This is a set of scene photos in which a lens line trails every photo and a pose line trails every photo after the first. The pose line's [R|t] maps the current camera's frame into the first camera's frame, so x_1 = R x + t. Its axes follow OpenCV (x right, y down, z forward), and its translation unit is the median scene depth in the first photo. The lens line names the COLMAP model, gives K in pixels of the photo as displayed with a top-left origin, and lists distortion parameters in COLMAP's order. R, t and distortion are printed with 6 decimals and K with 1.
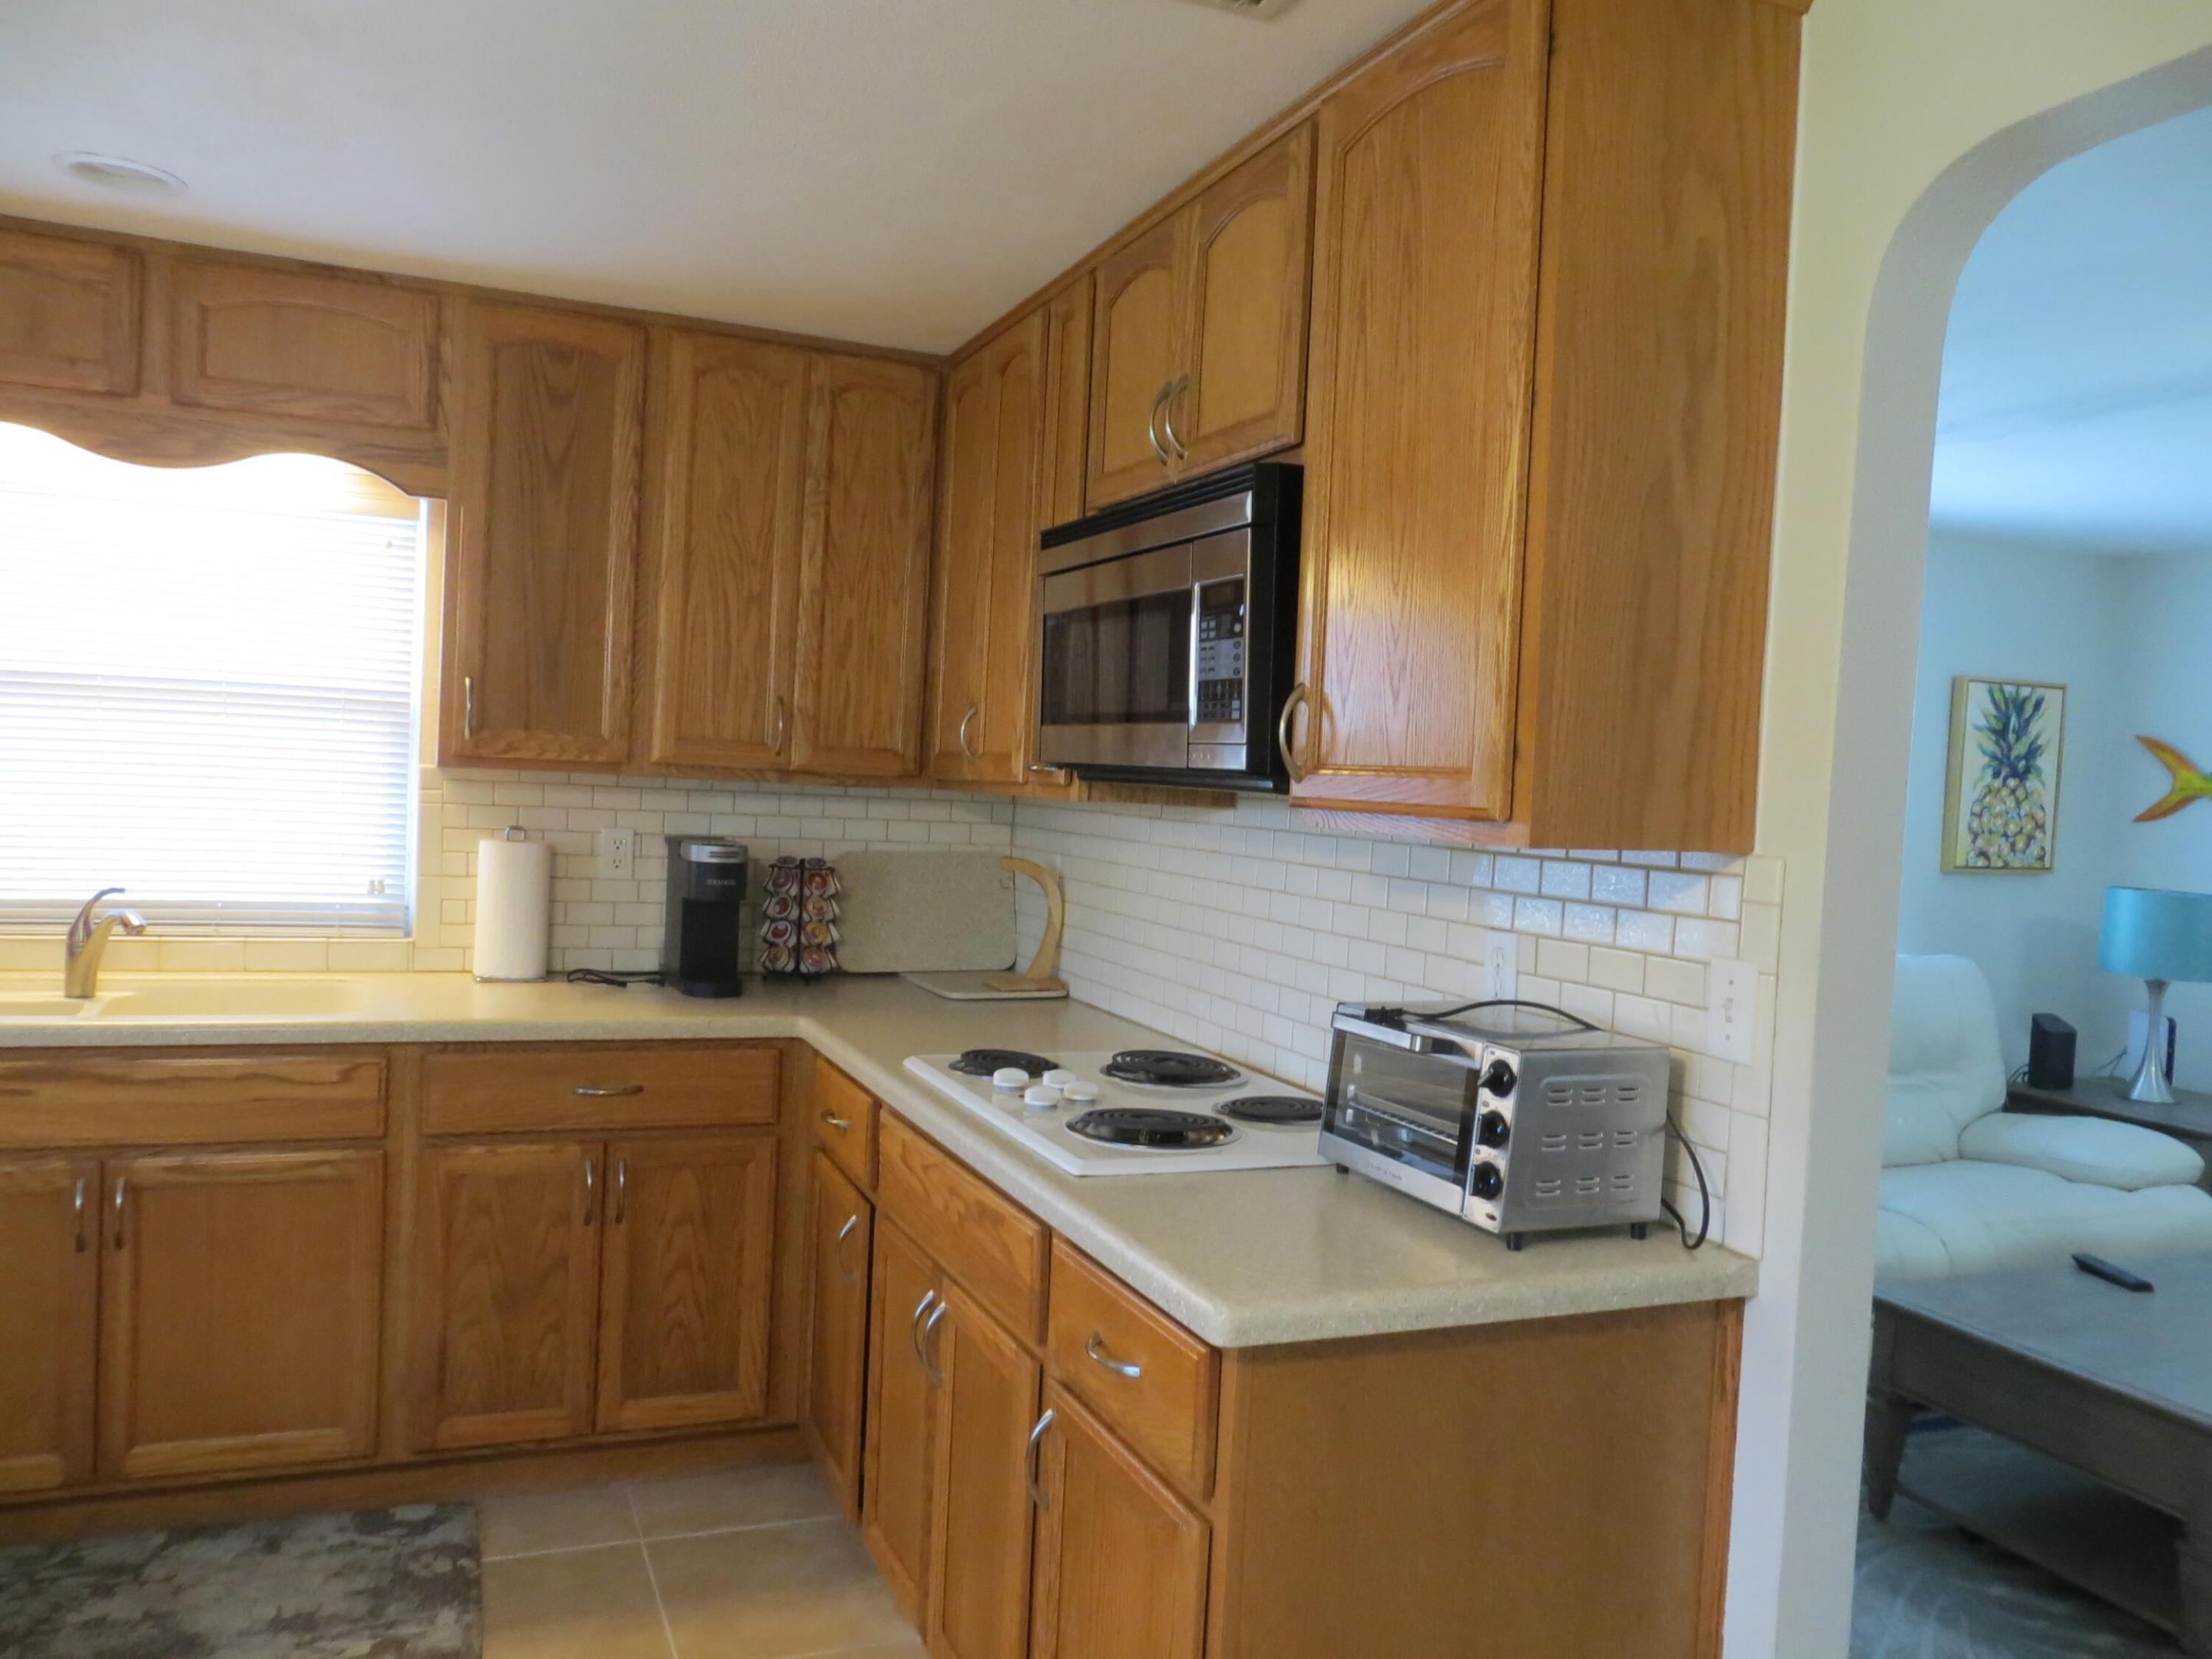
lens RADIAL K [[1652.9, 0, 1106.7], [0, 1652.9, 836.7], [0, 0, 1]] dist [-0.013339, -0.003279]
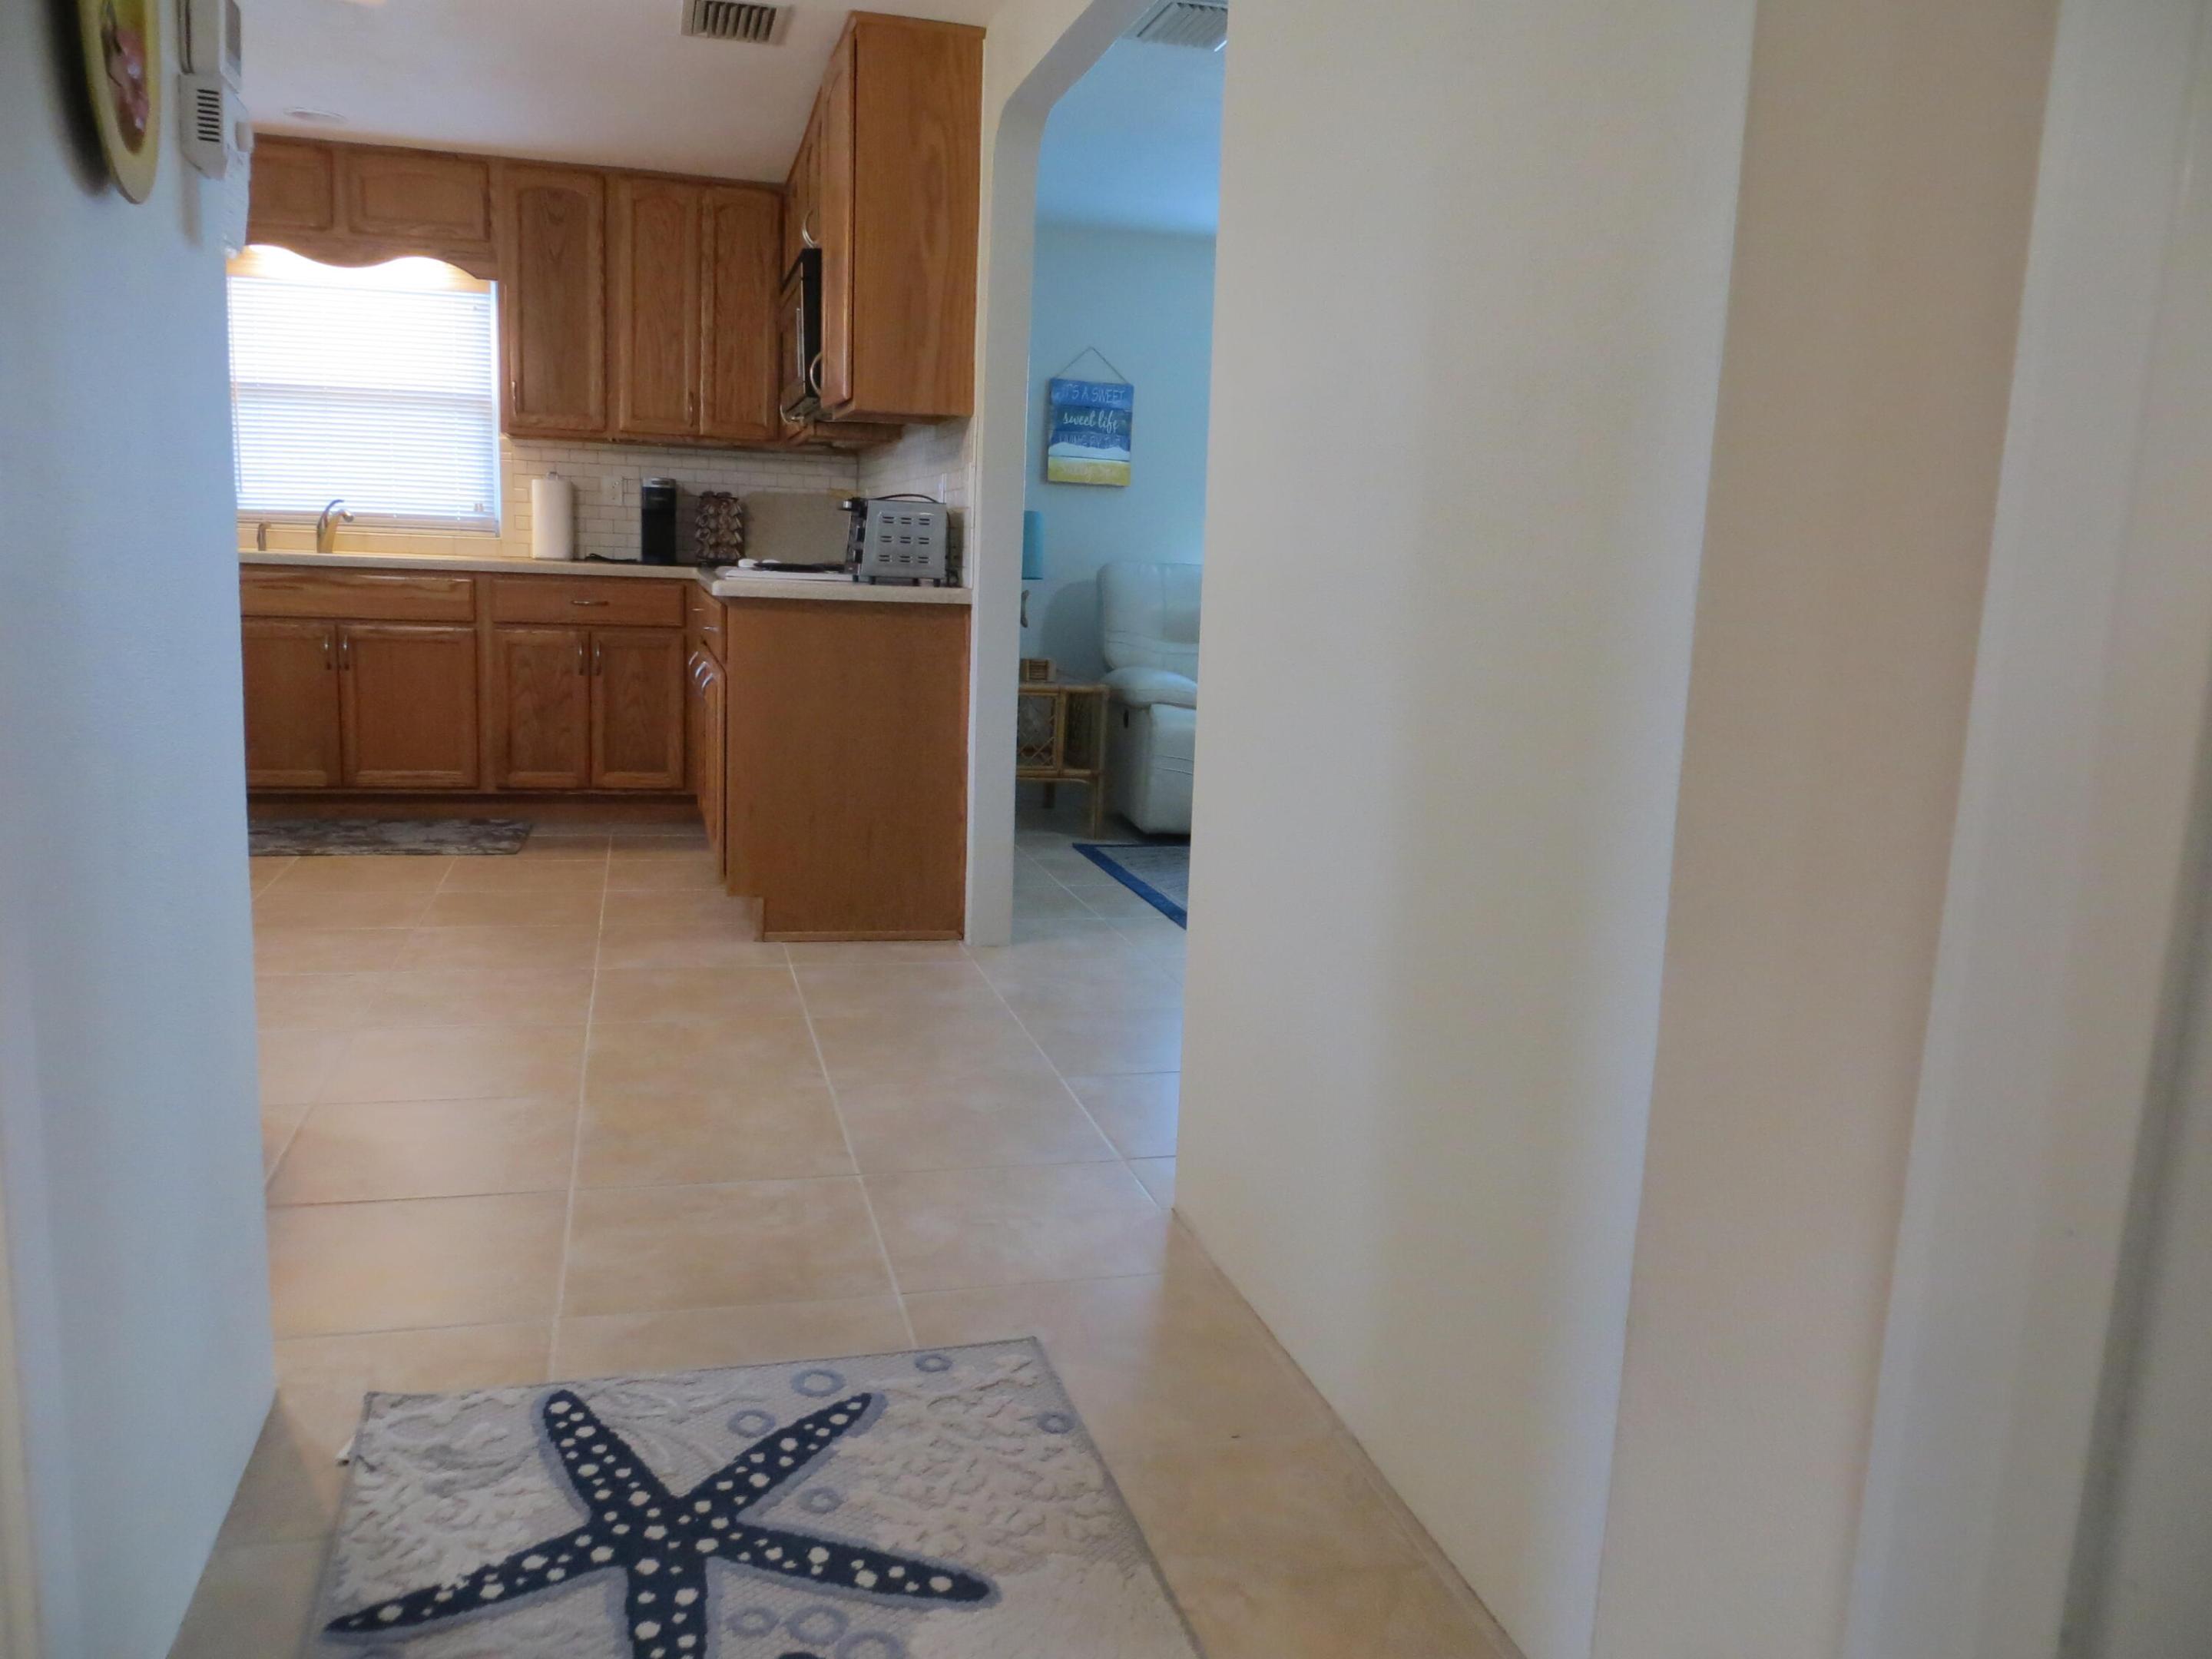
lens RADIAL K [[1652.9, 0, 1106.7], [0, 1652.9, 836.7], [0, 0, 1]] dist [-0.013339, -0.003279]
pose [[0.991415, 0.014133, -0.129985, 0.504198], [0.002442, 0.991967, 0.126477, 0.173133], [0.130728, -0.125709, 0.983416, -0.764183]]
